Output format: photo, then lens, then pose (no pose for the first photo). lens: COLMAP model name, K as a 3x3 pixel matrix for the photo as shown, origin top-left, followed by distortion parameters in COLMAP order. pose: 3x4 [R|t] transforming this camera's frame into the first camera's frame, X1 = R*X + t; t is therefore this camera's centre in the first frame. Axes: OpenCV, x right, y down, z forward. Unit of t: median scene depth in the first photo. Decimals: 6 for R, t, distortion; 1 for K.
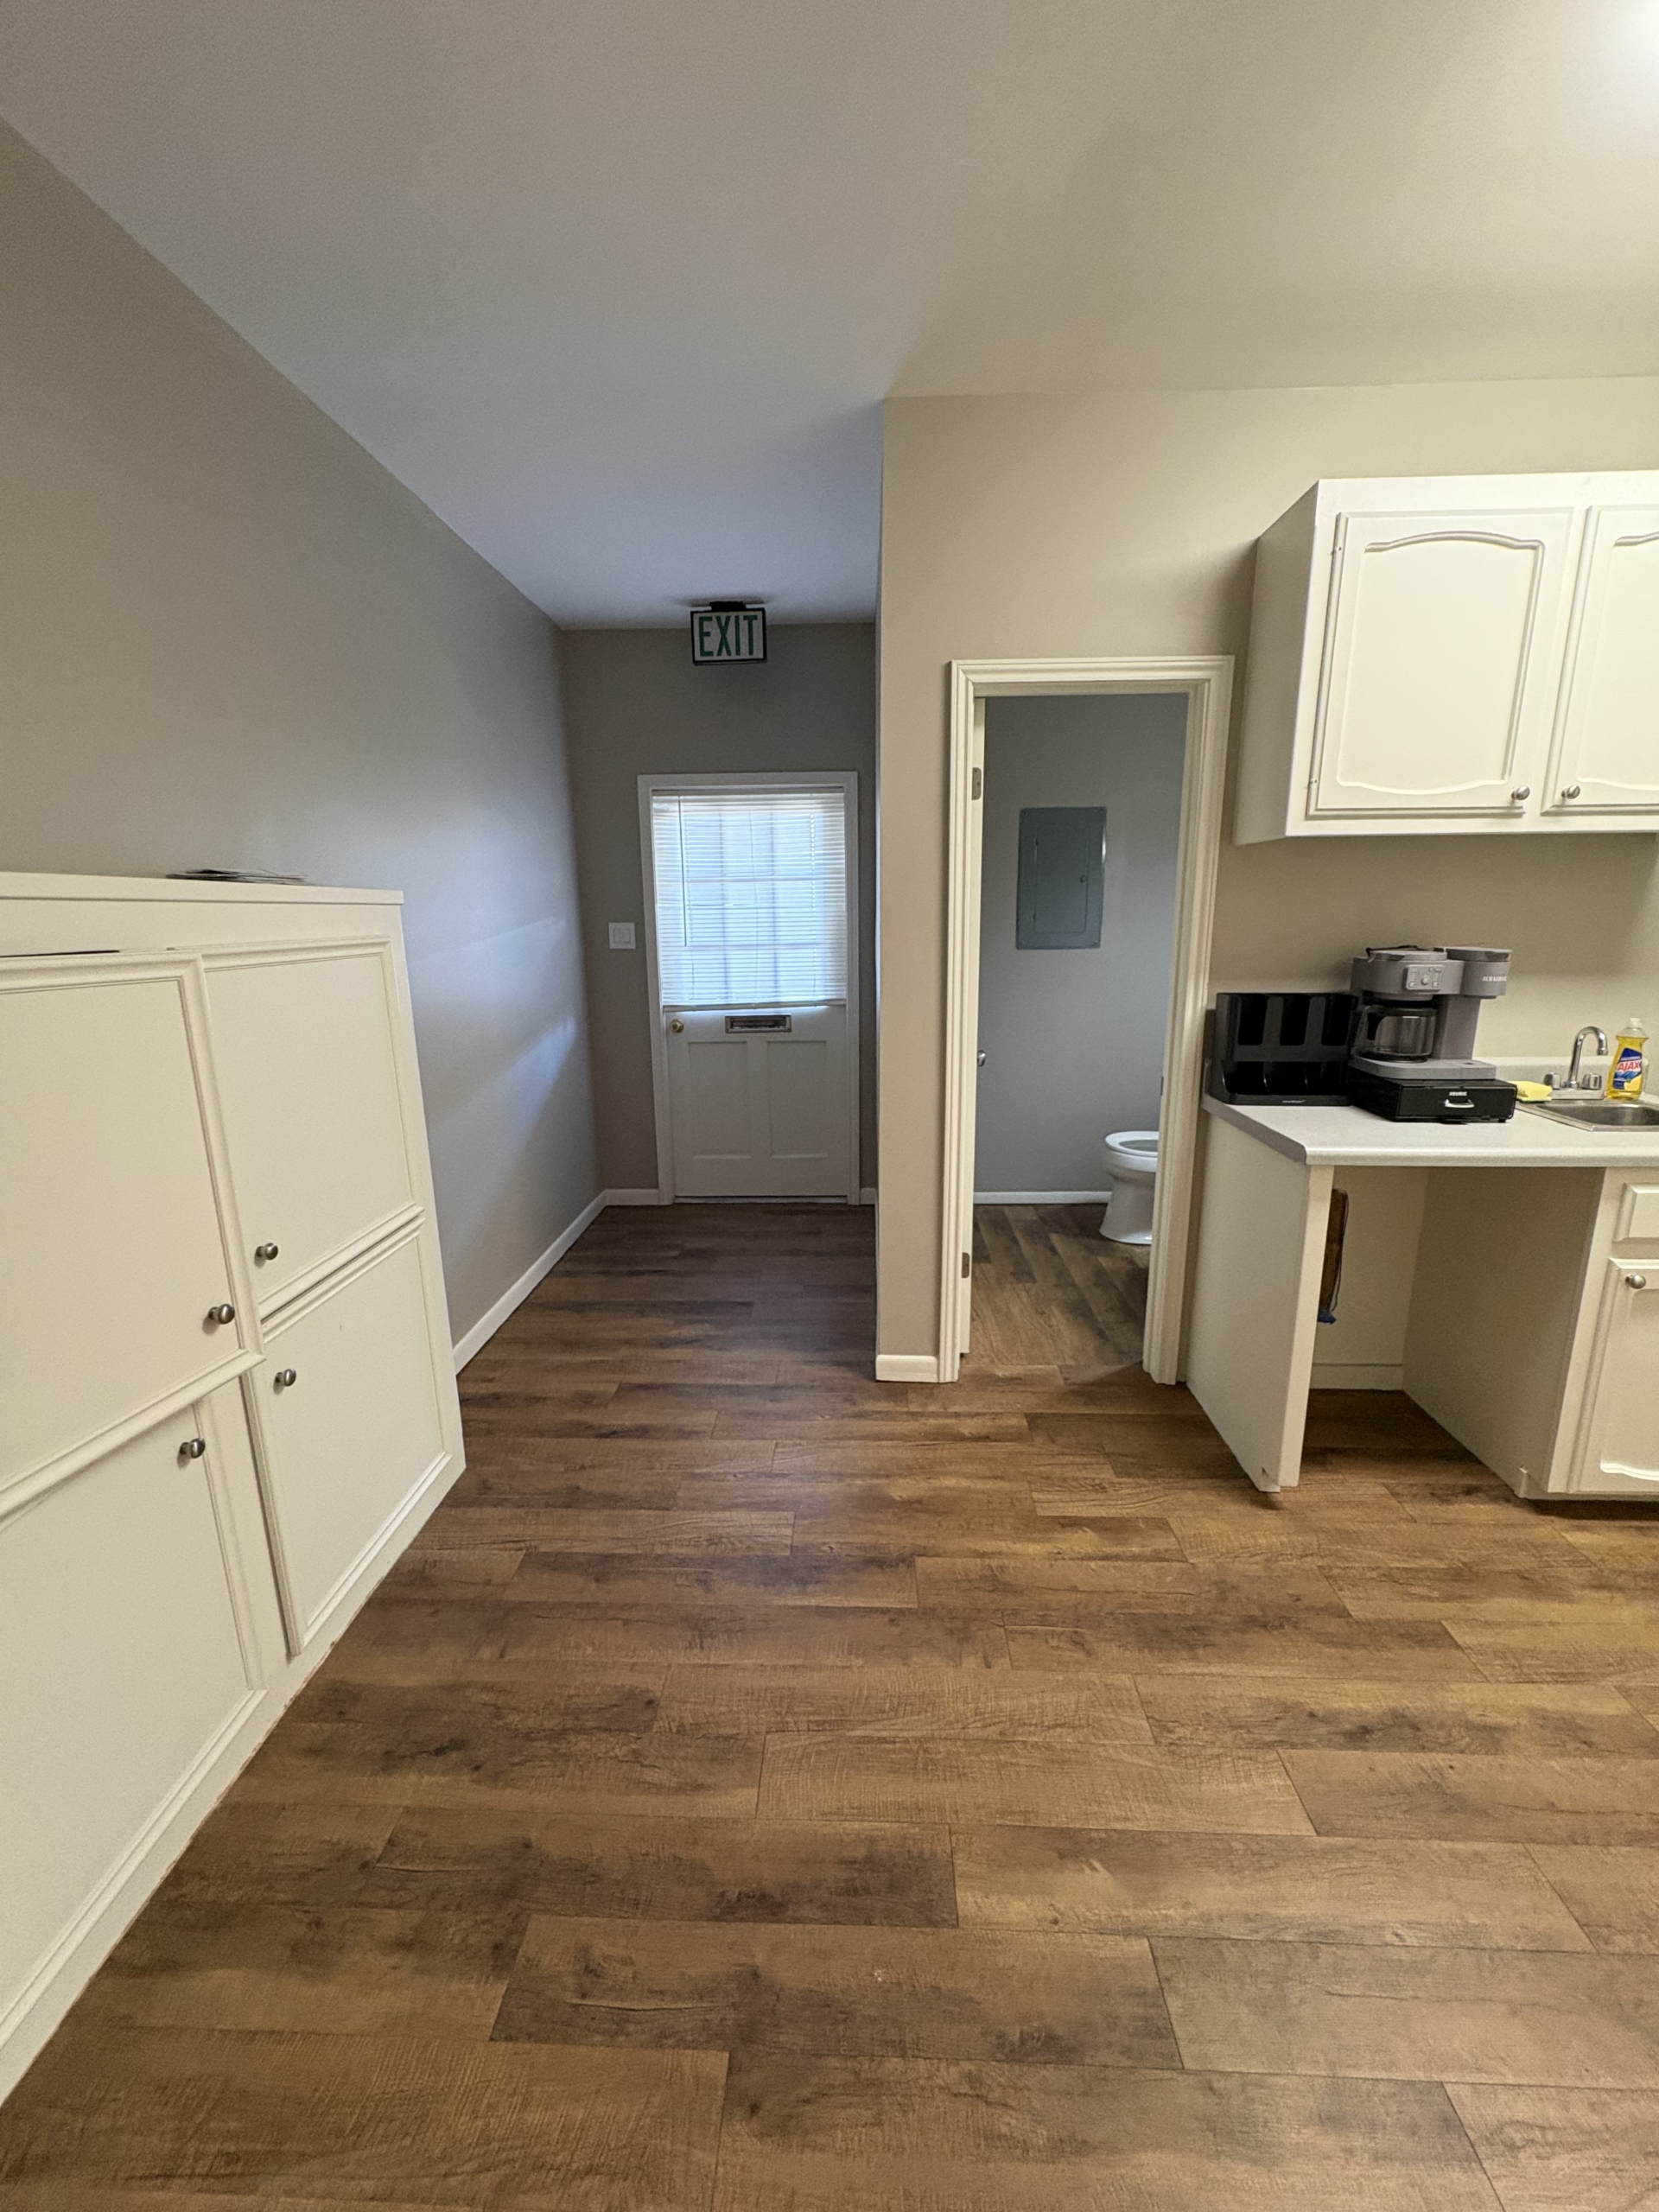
lens RADIAL K [[881.4, 0, 837.7], [0, 881.4, 1103.1], [0, 0, 1]] dist [0.001566, -0.000010]
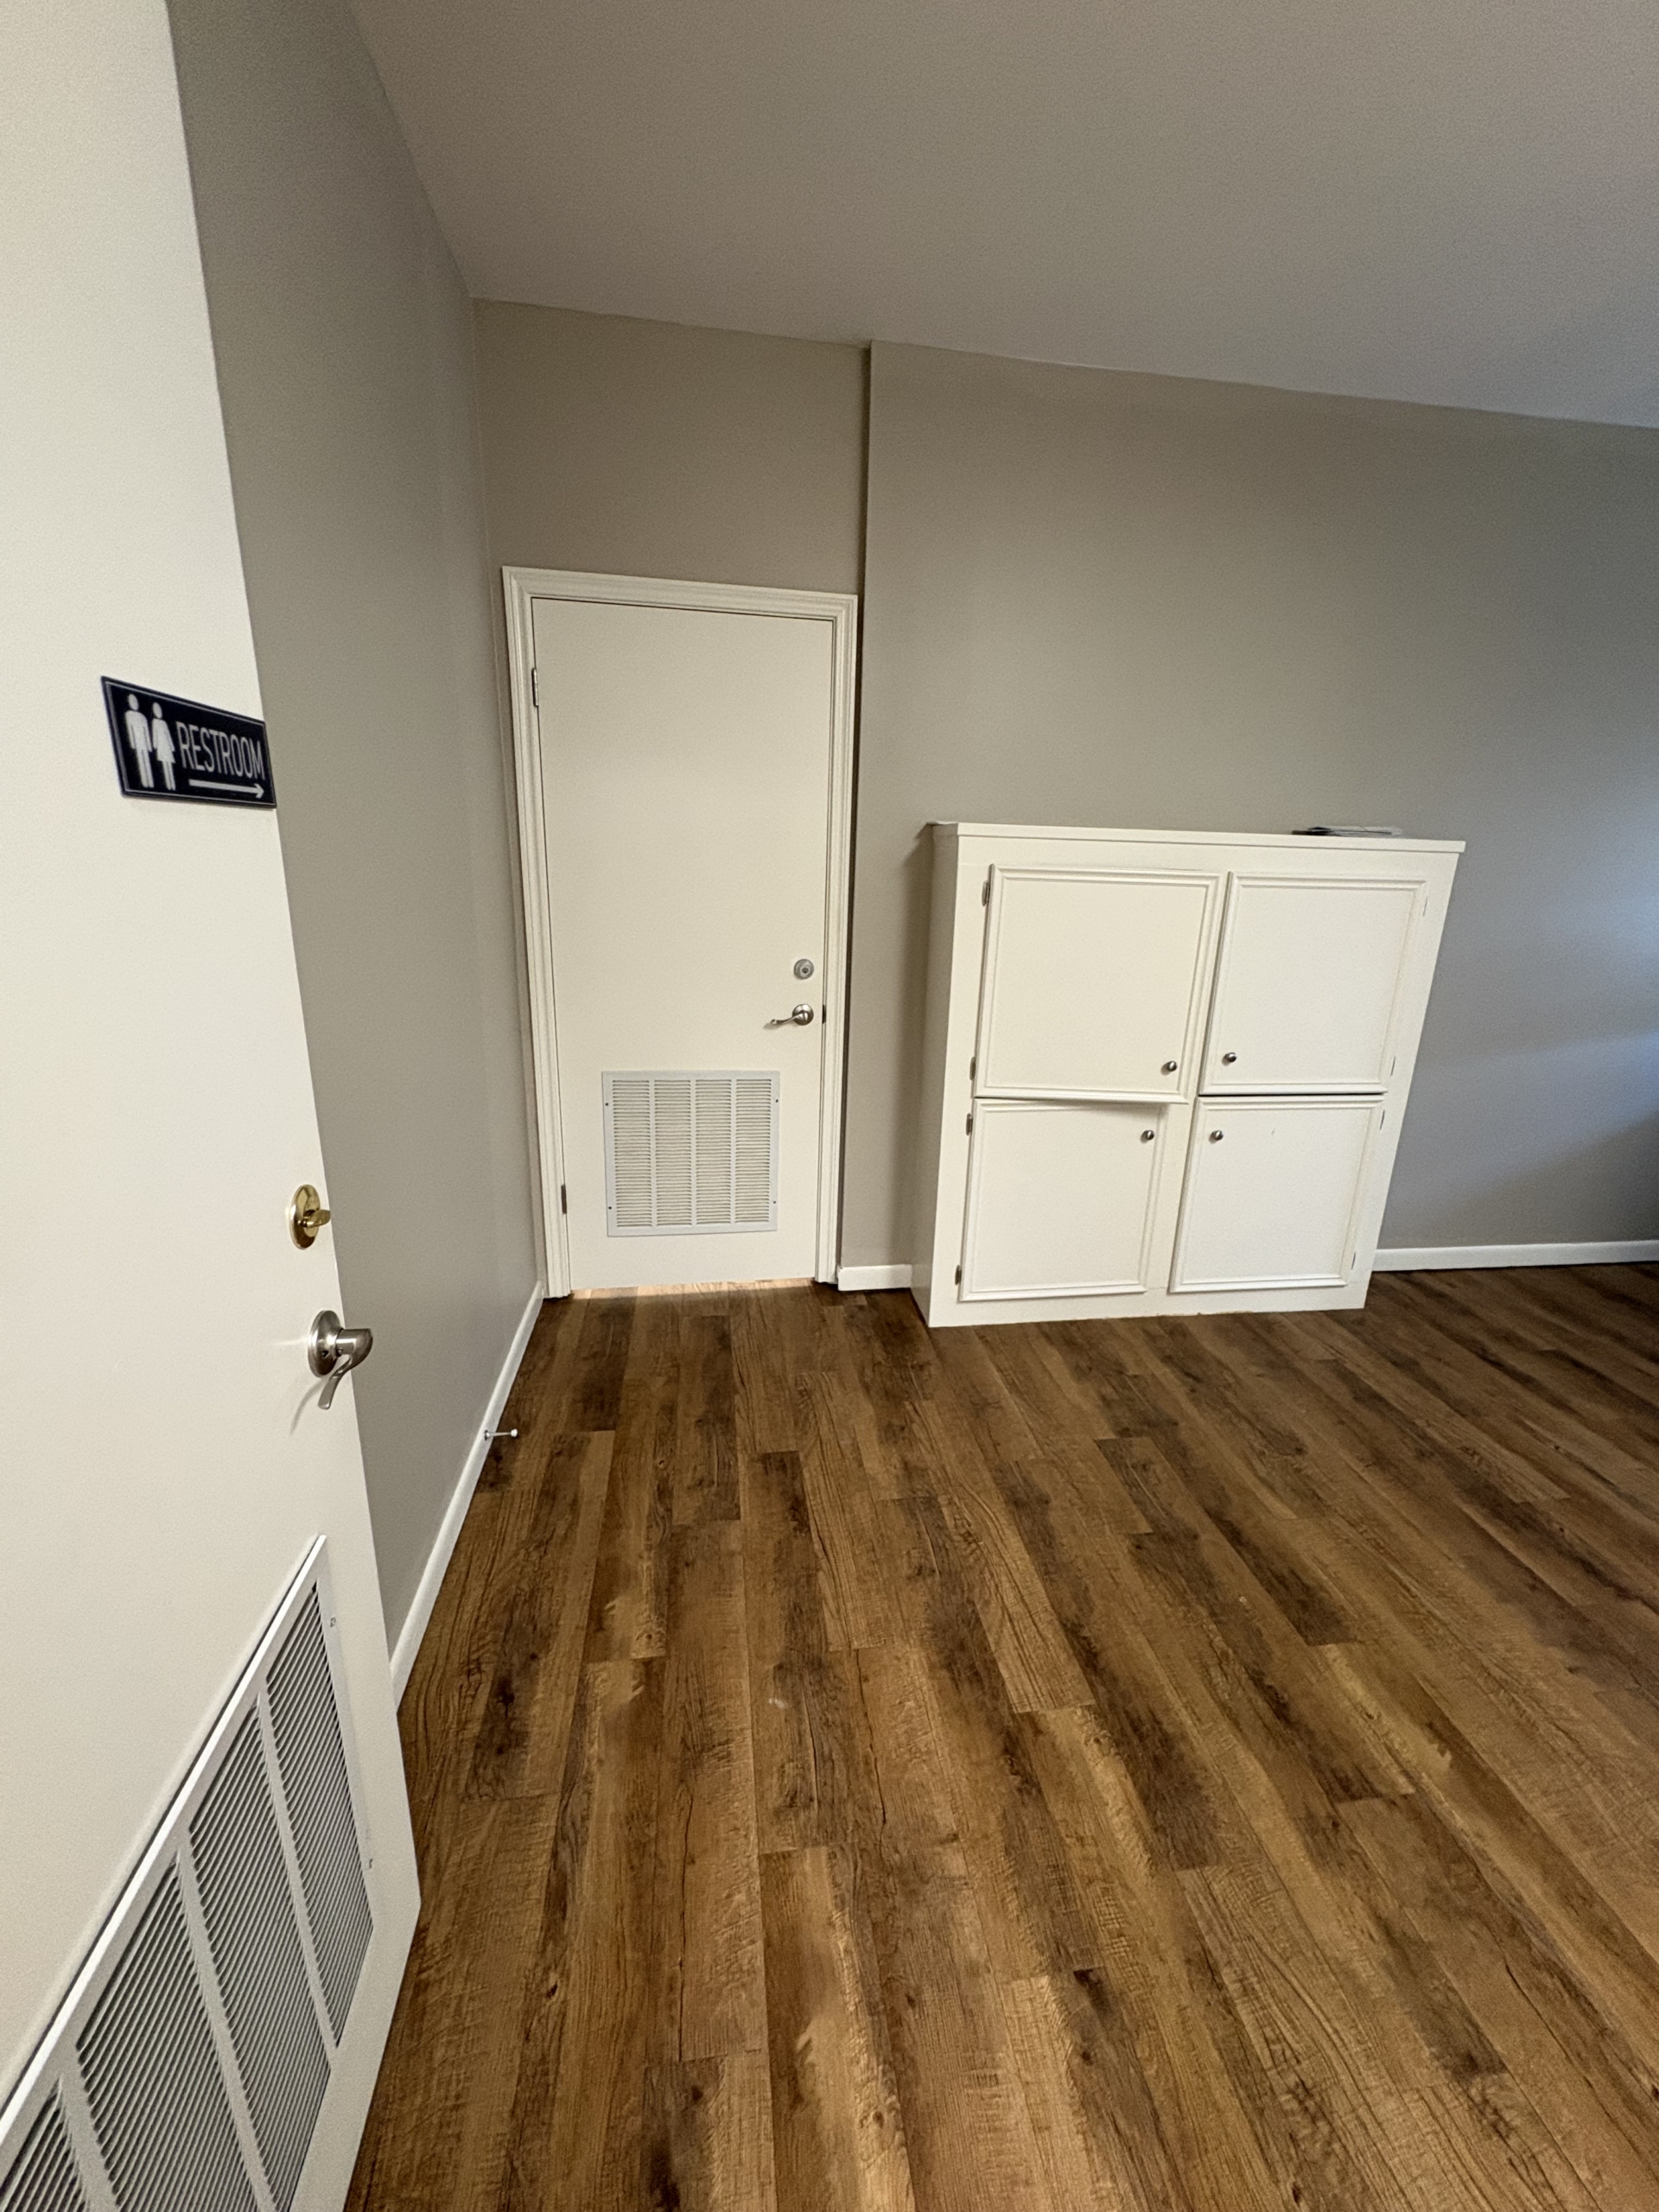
lens RADIAL K [[885.4, 0, 826.6], [0, 885.4, 1098.0], [0, 0, 1]] dist [0.000675, 0.000163]
pose [[0.168421, 0.274731, -0.946656, 0.651273], [-0.237623, 0.943368, 0.231501, 0.024985], [0.956645, 0.185958, 0.224166, -0.076954]]
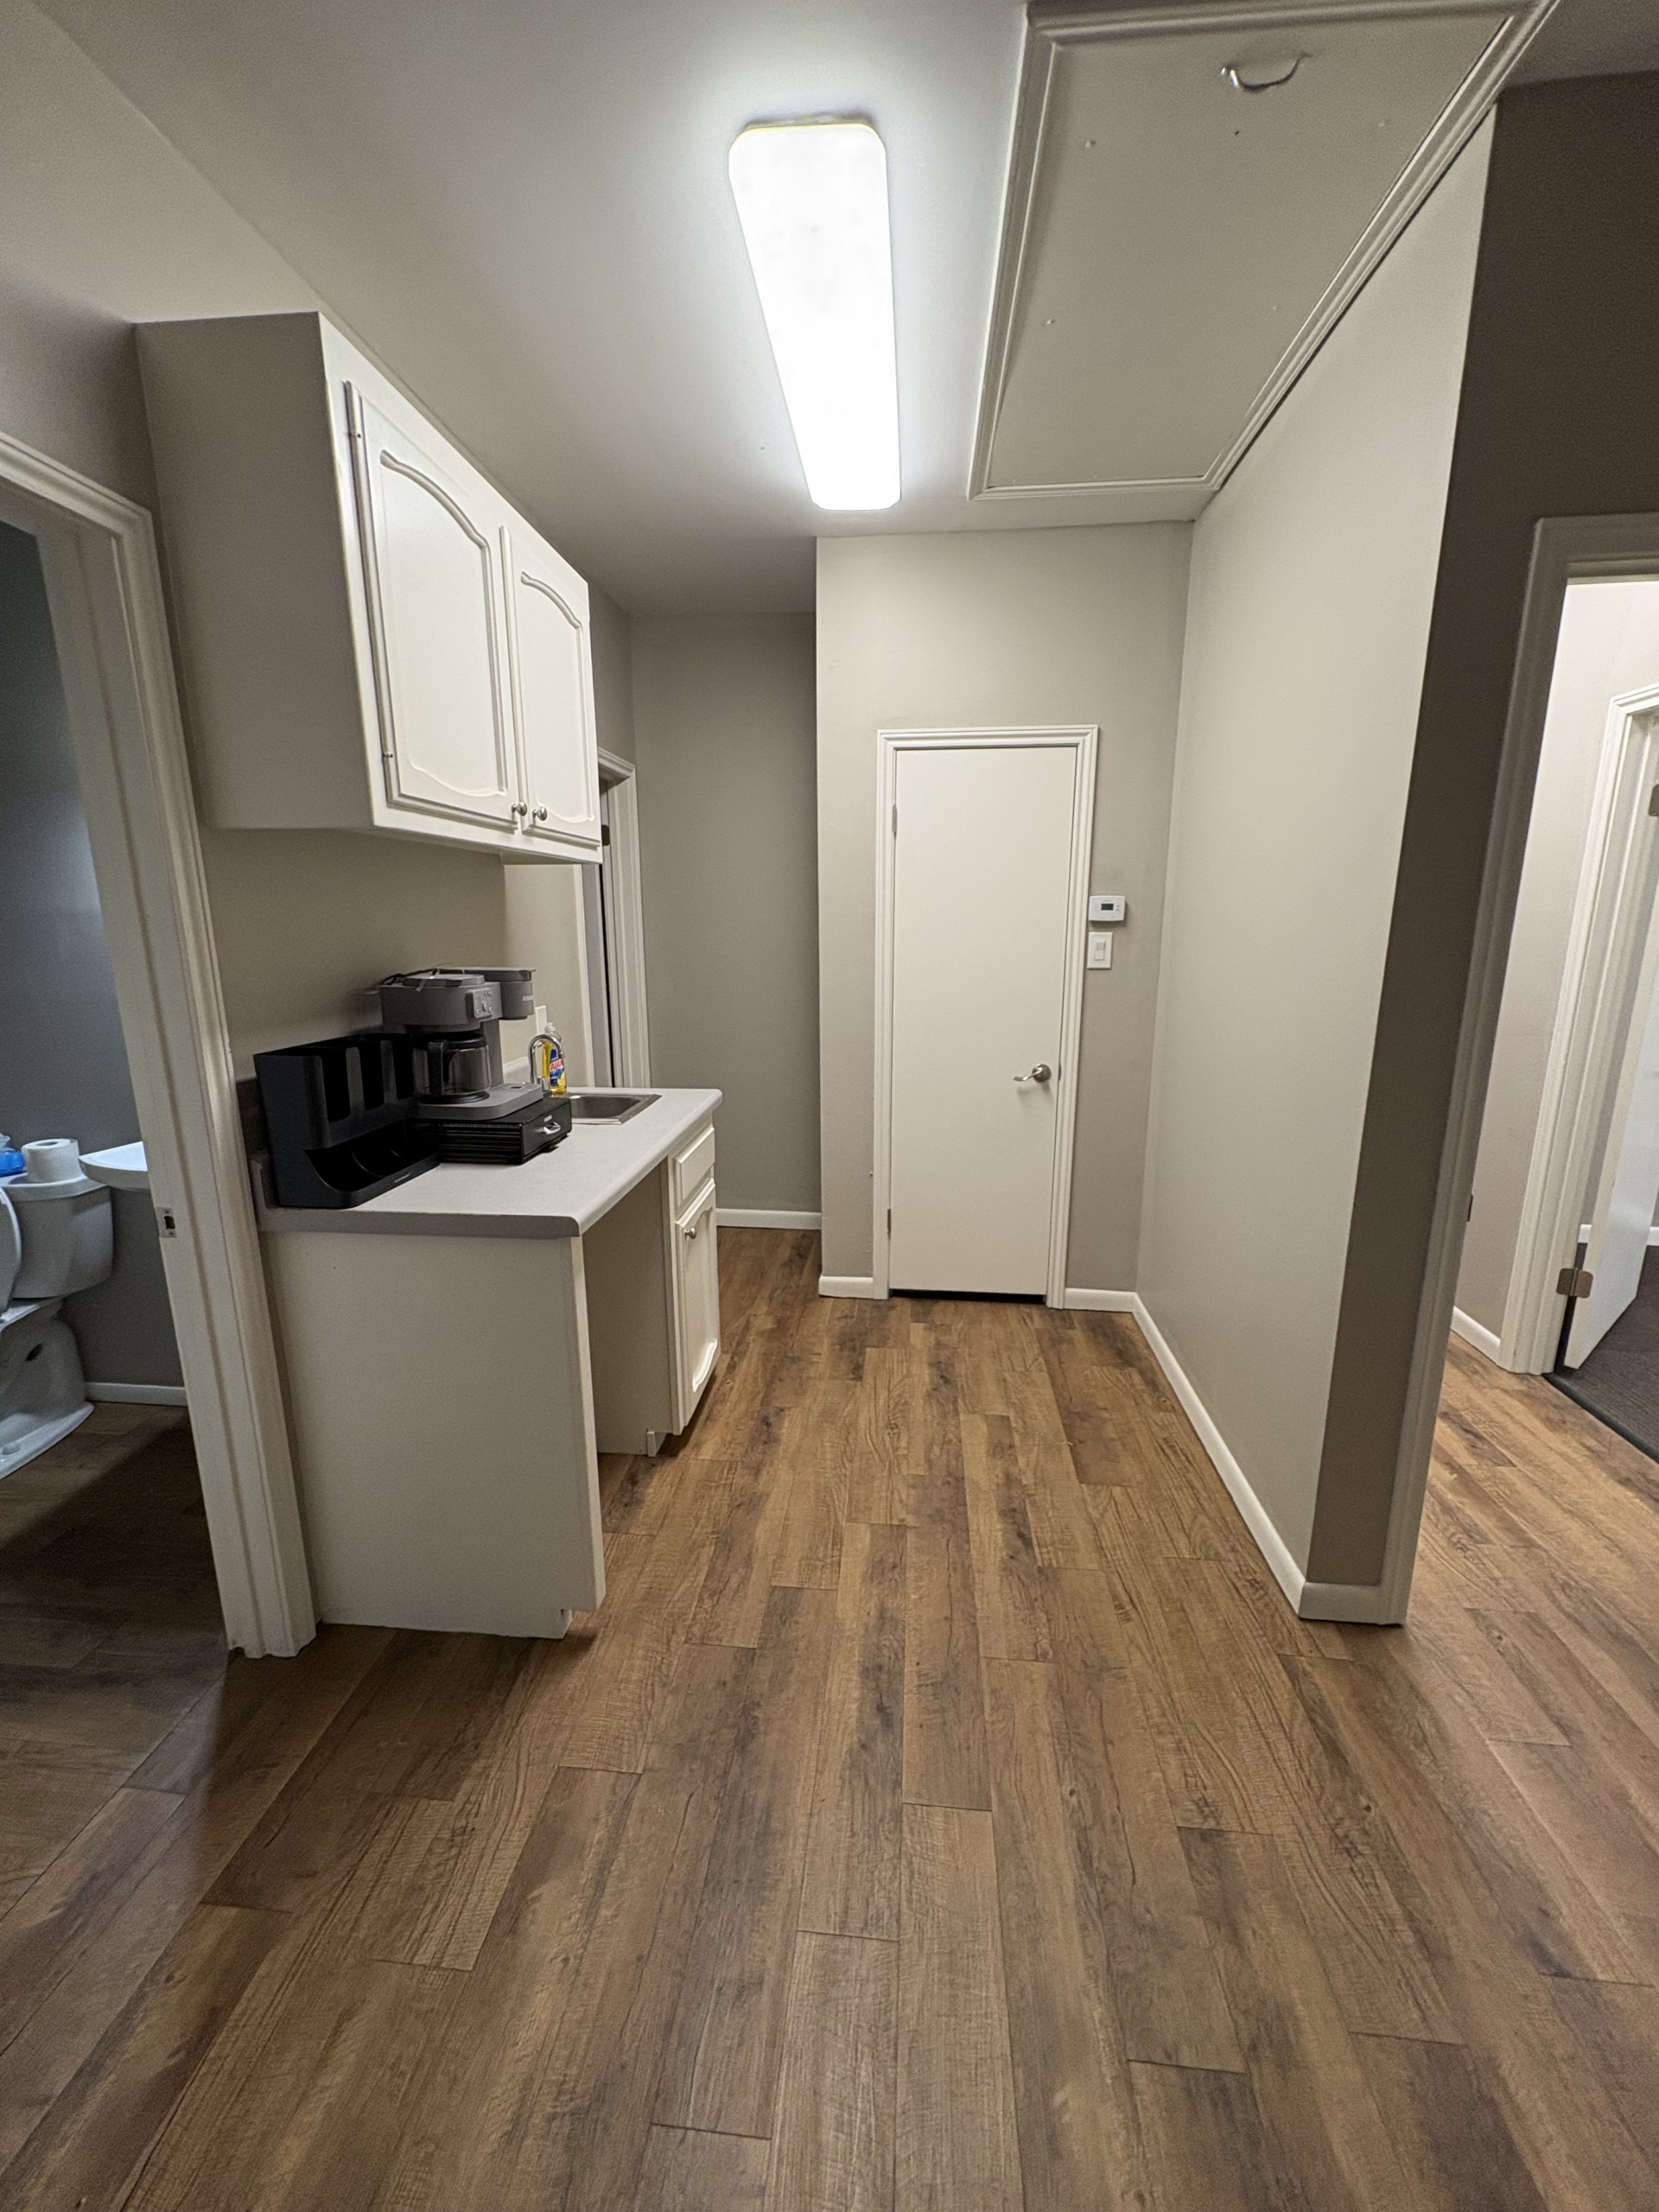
lens RADIAL K [[879.1, 0, 829.5], [0, 879.1, 1106.0], [0, 0, 1]] dist [-0.000064, -0.000087]
pose [[0.062992, -0.200315, 0.977704, -0.220663], [0.213722, 0.959631, 0.182842, -0.140430], [-0.974861, 0.197440, 0.103261, 0.633425]]
